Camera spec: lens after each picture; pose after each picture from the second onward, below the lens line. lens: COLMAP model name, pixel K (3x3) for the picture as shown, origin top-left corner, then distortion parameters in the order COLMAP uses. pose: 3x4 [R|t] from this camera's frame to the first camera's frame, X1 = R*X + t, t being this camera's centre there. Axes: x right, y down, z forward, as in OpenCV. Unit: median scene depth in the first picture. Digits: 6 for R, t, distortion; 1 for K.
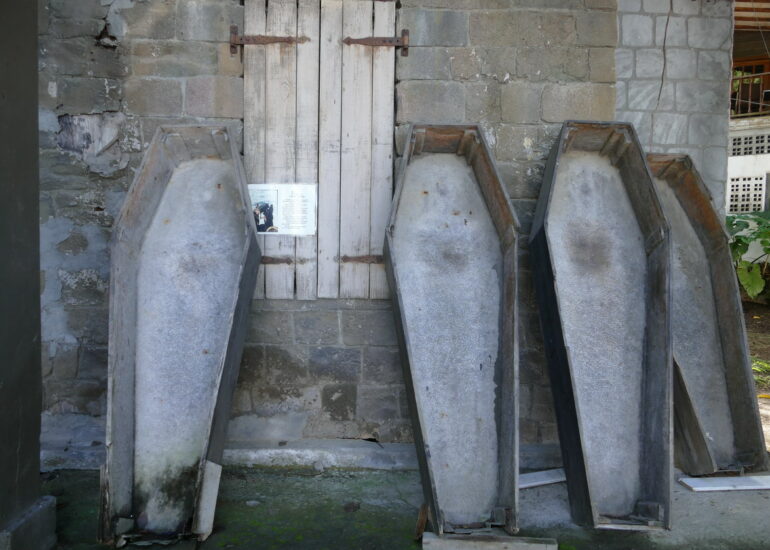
lens RADIAL K [[595.6, 0, 384.6], [0, 595.6, 272.9], [0, 0, 1]] dist [-0.012431, -0.000356]
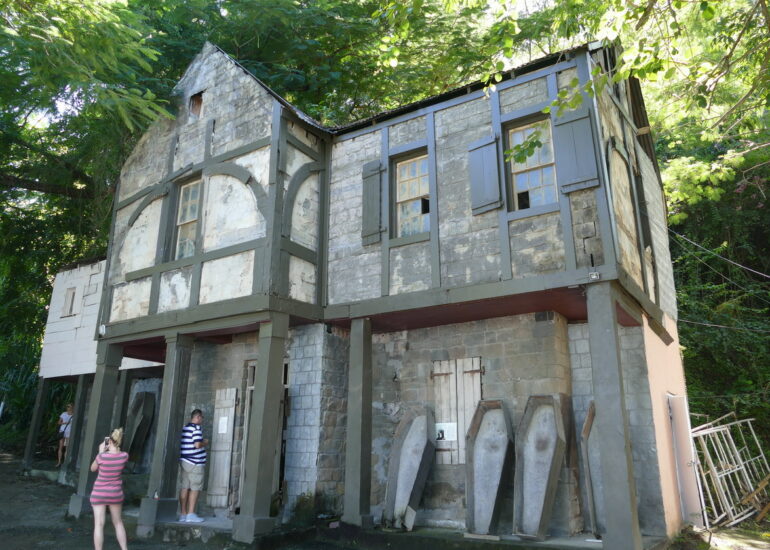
lens RADIAL K [[595.6, 0, 384.0], [0, 595.6, 274.8], [0, 0, 1]] dist [-0.012431, -0.000356]
pose [[0.818172, -0.179325, -0.546294, 1.305279], [-0.021583, 0.939872, -0.340844, 0.170102], [0.574568, 0.290659, 0.765107, -1.622446]]
